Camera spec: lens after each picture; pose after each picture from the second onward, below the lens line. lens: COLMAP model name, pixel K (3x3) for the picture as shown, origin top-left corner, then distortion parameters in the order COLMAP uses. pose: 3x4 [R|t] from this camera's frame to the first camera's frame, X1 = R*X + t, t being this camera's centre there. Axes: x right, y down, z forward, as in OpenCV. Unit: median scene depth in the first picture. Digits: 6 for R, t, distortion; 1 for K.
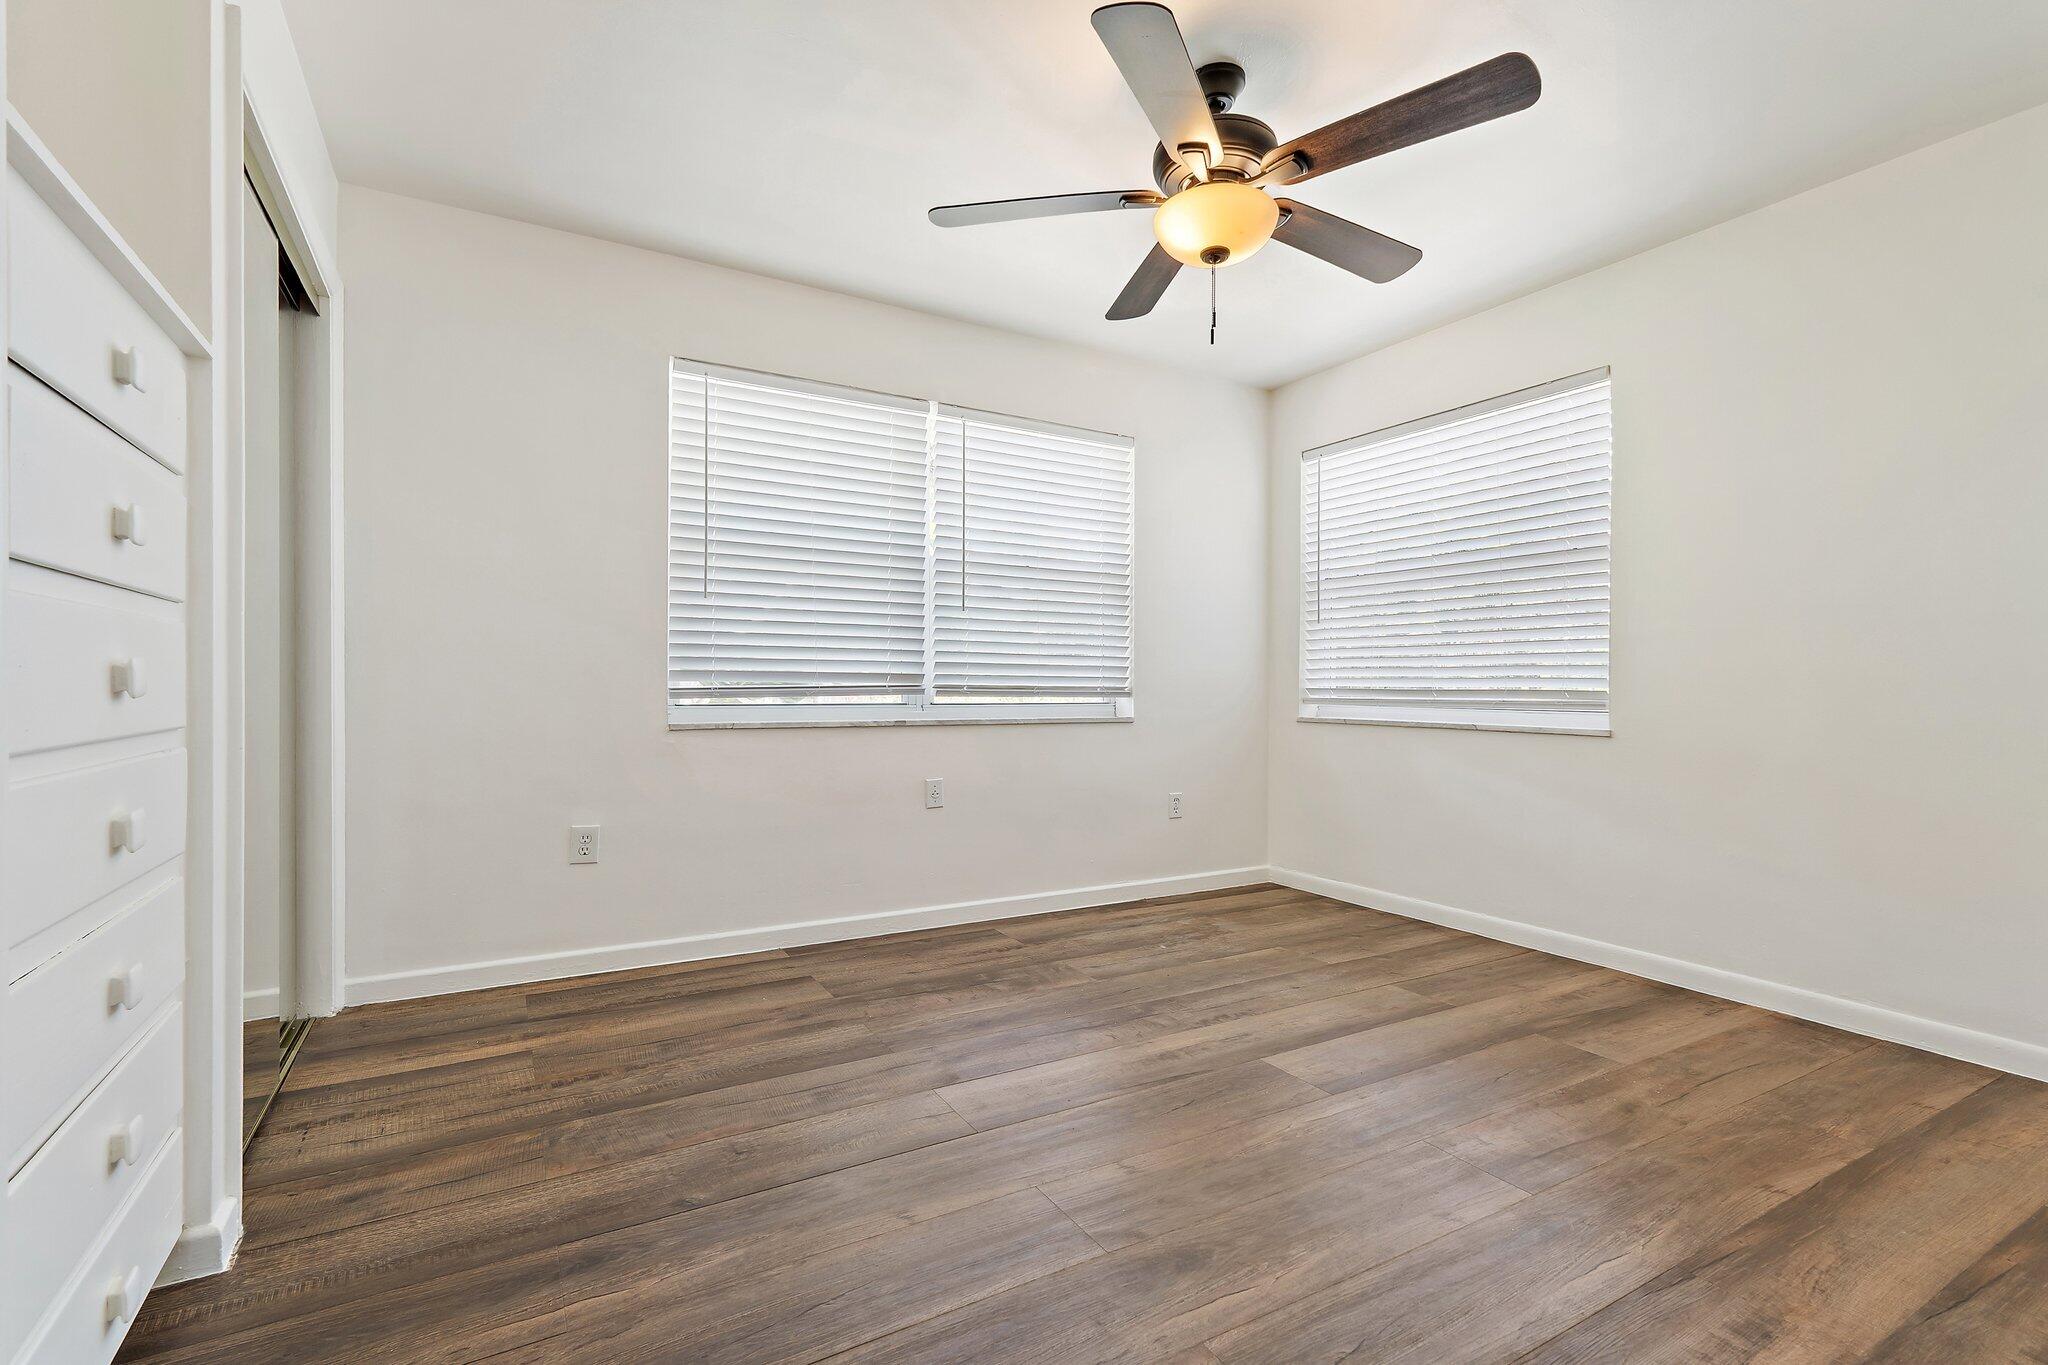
lens RADIAL K [[904.6, 0, 1013.7], [0, 904.6, 666.5], [0, 0, 1]] dist [0.000323, -0.000011]
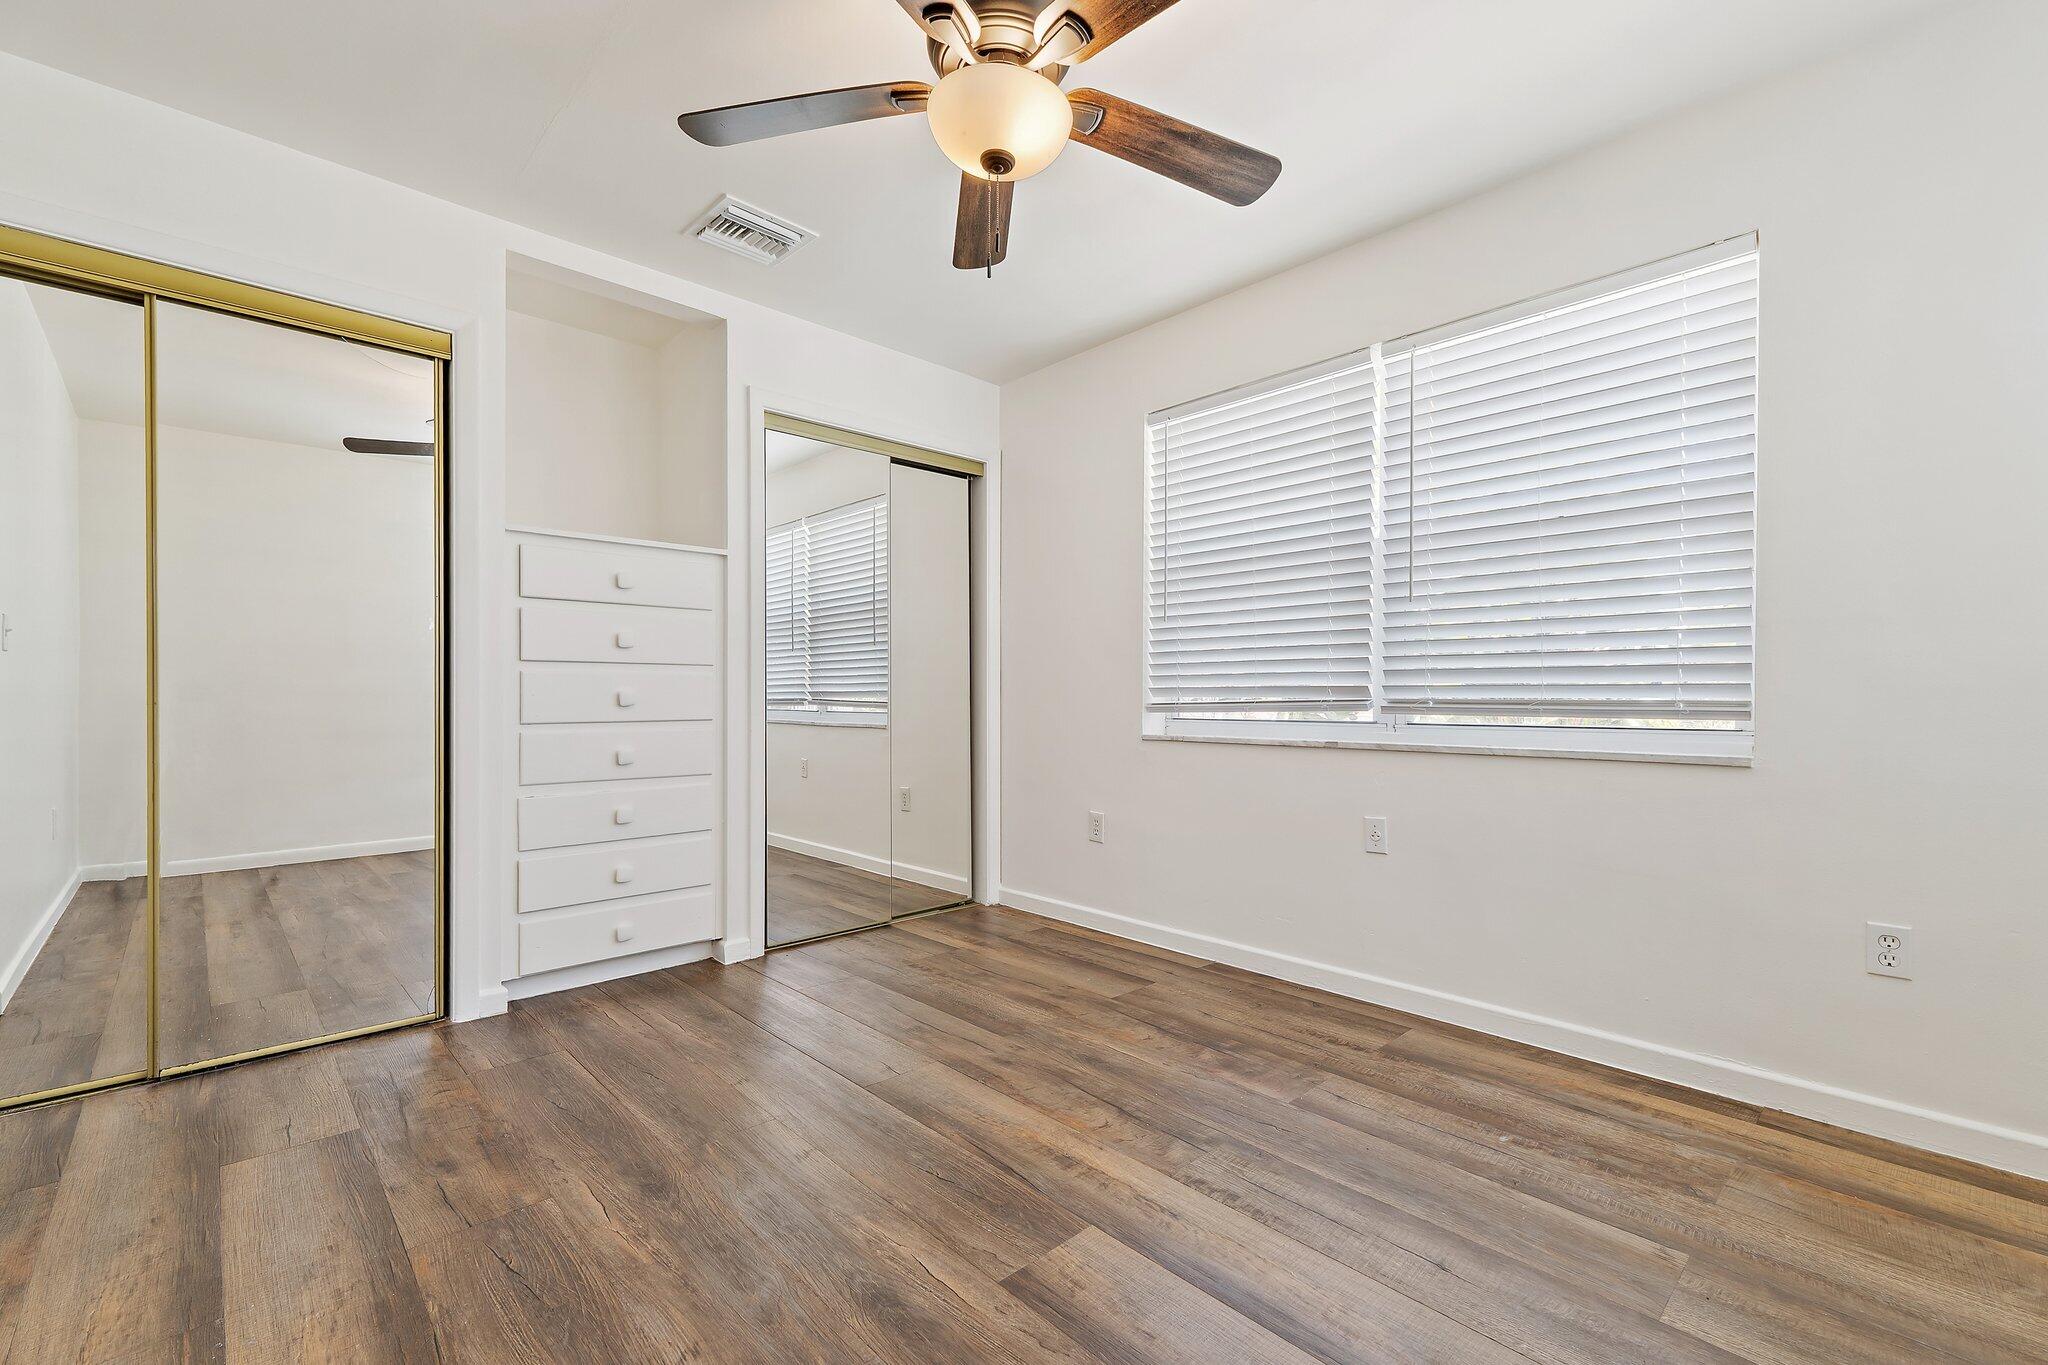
lens RADIAL K [[920.3, 0, 1043.5], [0, 920.3, 691.4], [0, 0, 1]] dist [0.009229, -0.000196]
pose [[0.229540, -0.014748, -0.973187, 0.731267], [0.019616, 0.999752, -0.010524, 0.018355], [0.973101, -0.016674, 0.229773, 0.606763]]
